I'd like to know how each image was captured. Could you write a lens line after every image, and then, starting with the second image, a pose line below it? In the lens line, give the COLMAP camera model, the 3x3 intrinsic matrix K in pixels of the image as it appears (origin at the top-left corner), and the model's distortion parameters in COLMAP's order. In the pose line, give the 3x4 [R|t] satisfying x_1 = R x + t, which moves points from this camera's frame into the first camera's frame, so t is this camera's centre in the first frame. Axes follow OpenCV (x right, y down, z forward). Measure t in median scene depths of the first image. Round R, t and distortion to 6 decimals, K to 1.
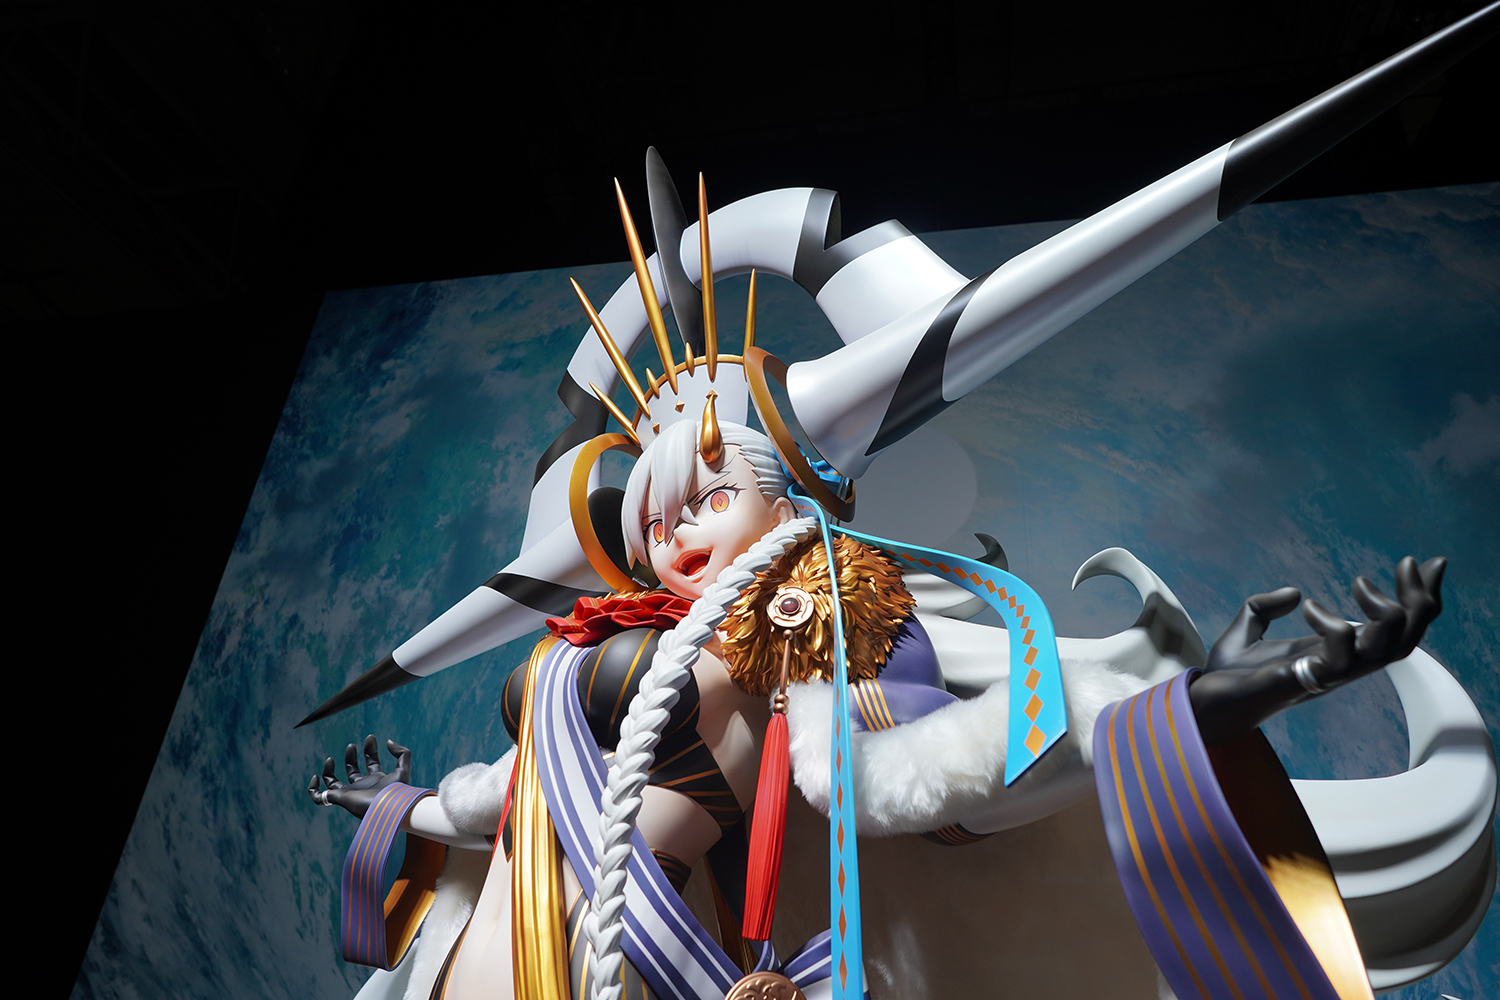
lens RADIAL K [[938.5, 0, 721.4], [0, 938.5, 503.8], [0, 0, 1]] dist [-0.016930, 0.008128]
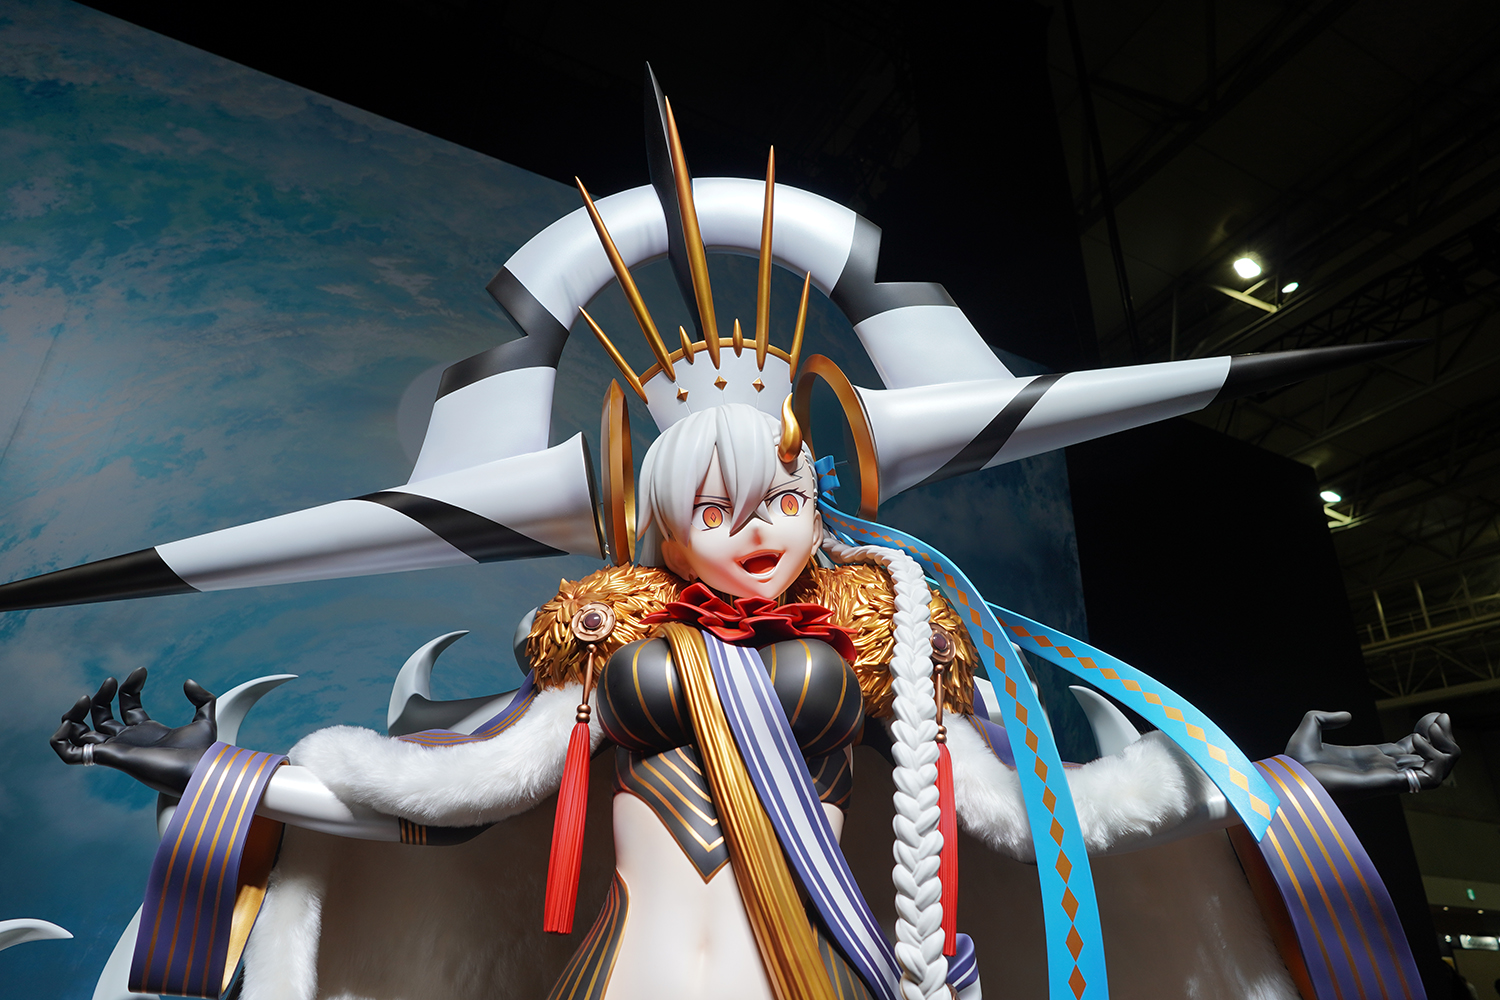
lens RADIAL K [[938.5, 0, 756.5], [0, 938.5, 500.8], [0, 0, 1]] dist [-0.016930, 0.008128]
pose [[0.752491, 0.229087, 0.617476, -0.569354], [-0.266096, 0.963377, -0.033139, 0.031886], [-0.602454, -0.139371, 0.785891, 0.218563]]
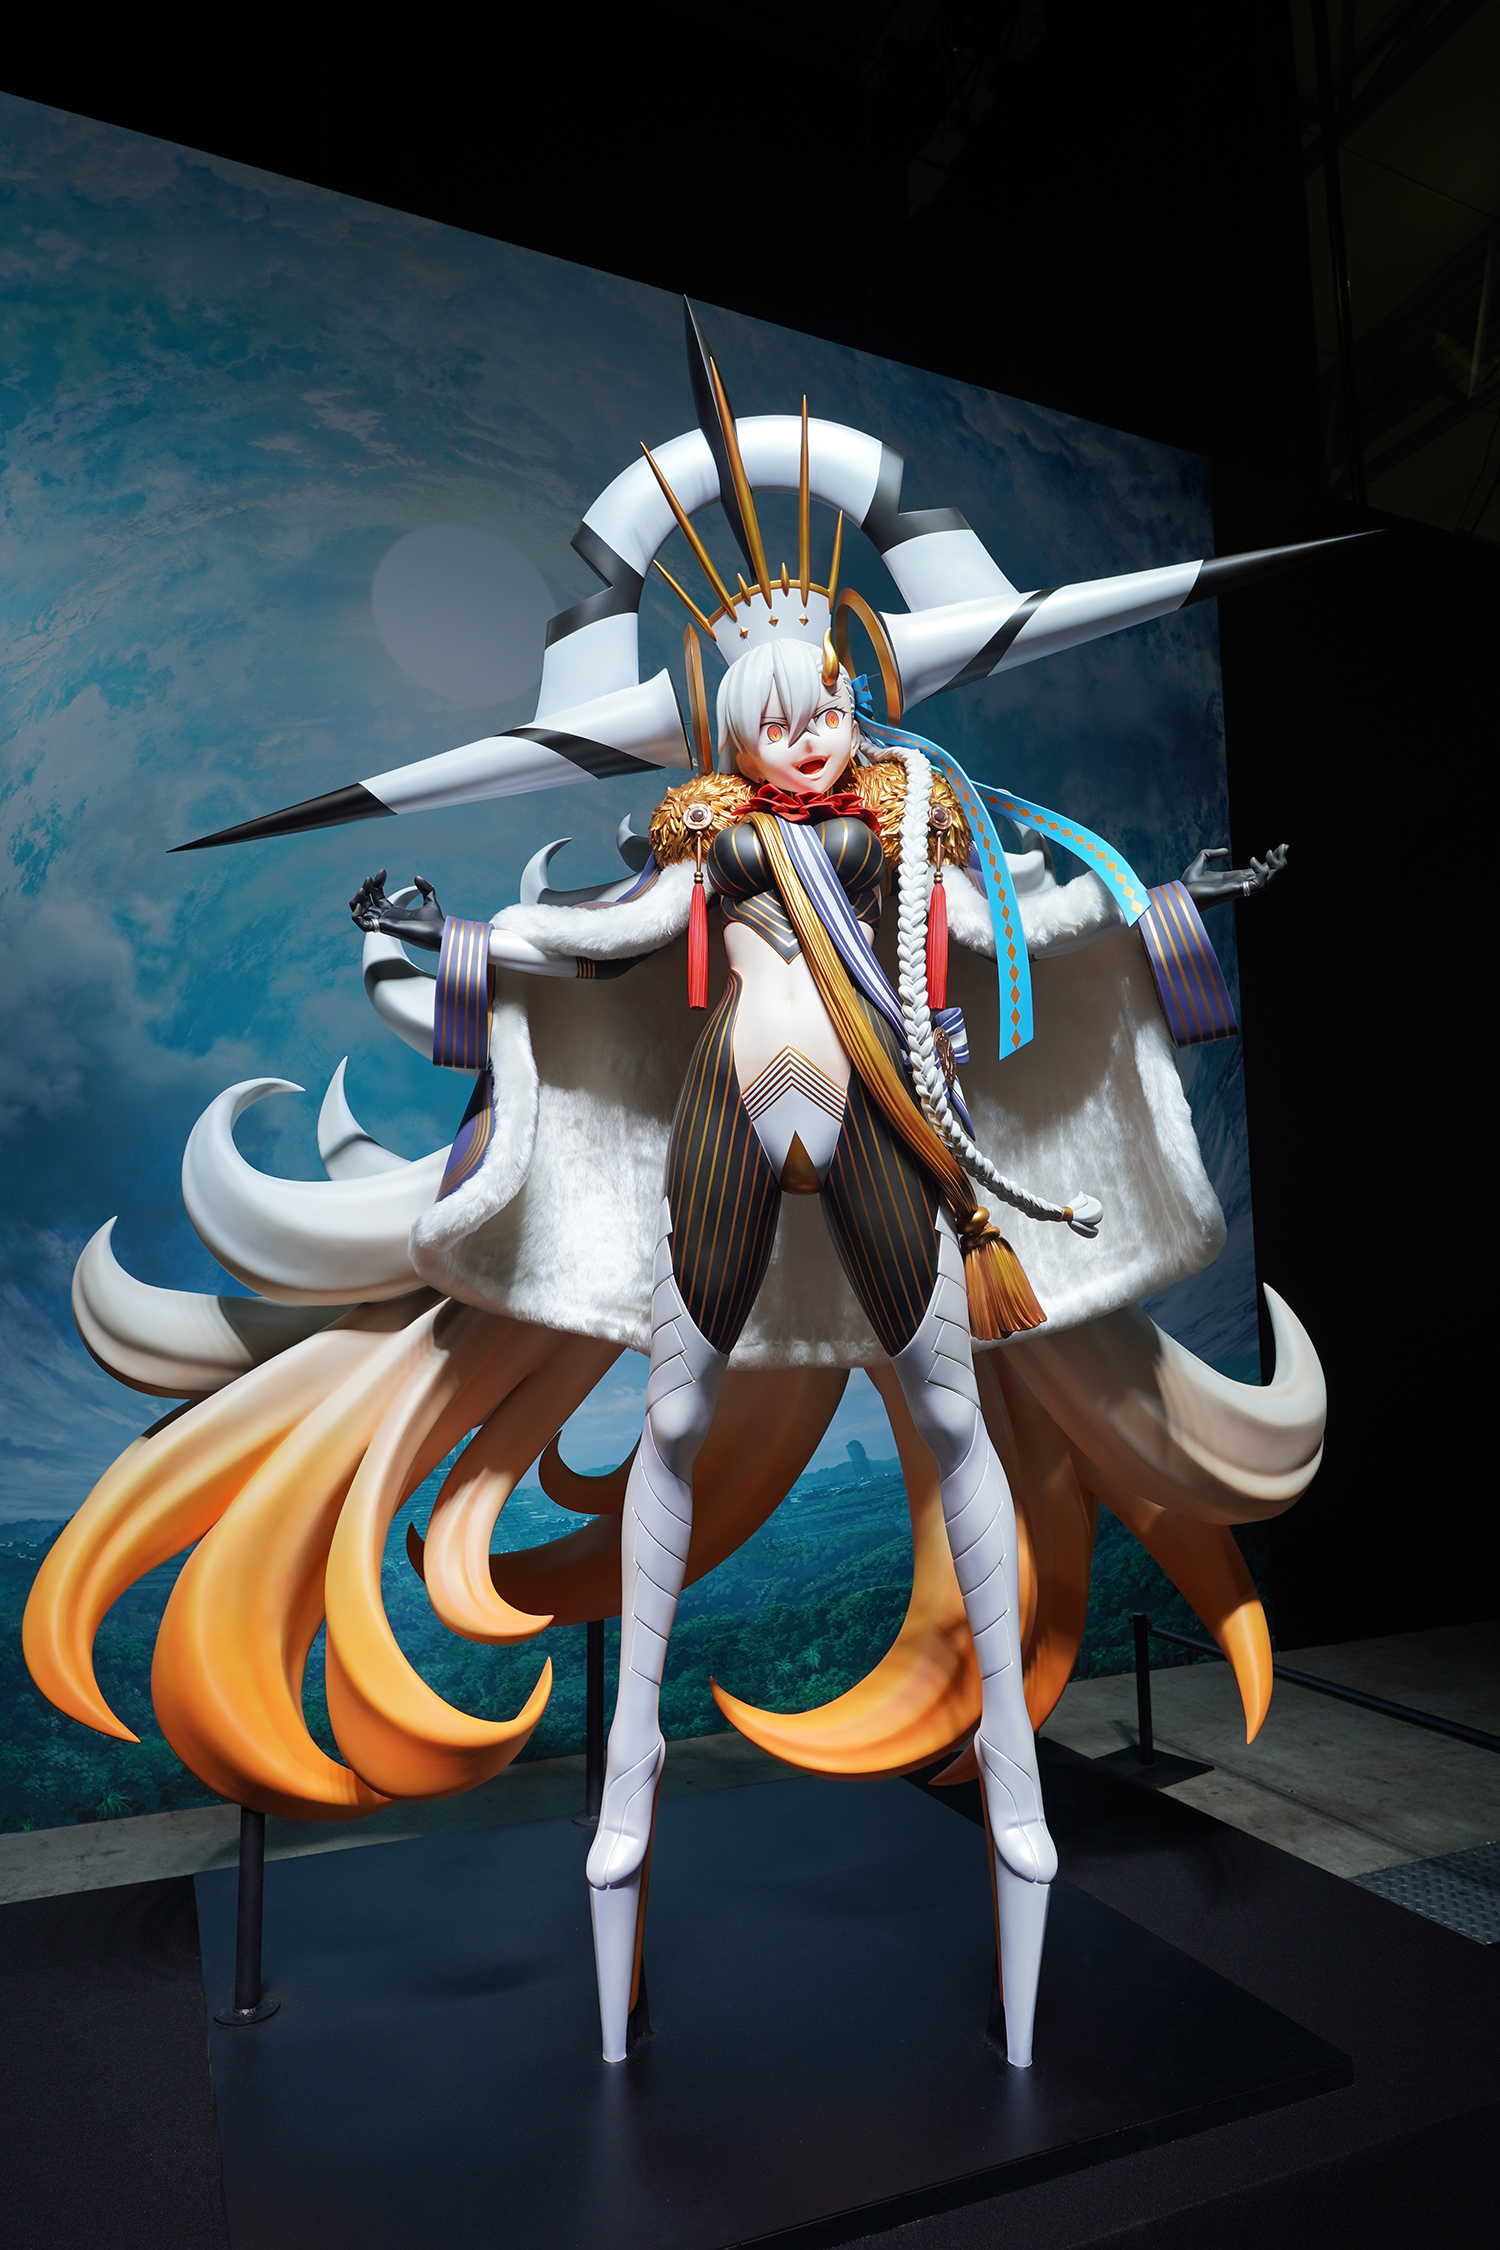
lens RADIAL K [[1407.7, 0, 742.2], [0, 1407.7, 1126.5], [0, 0, 1]] dist [-0.016930, 0.008128]
pose [[0.792546, -0.016376, 0.609592, -1.156921], [-0.204029, 0.934908, 0.290378, -0.013418], [-0.574668, -0.354513, 0.737616, -0.504520]]
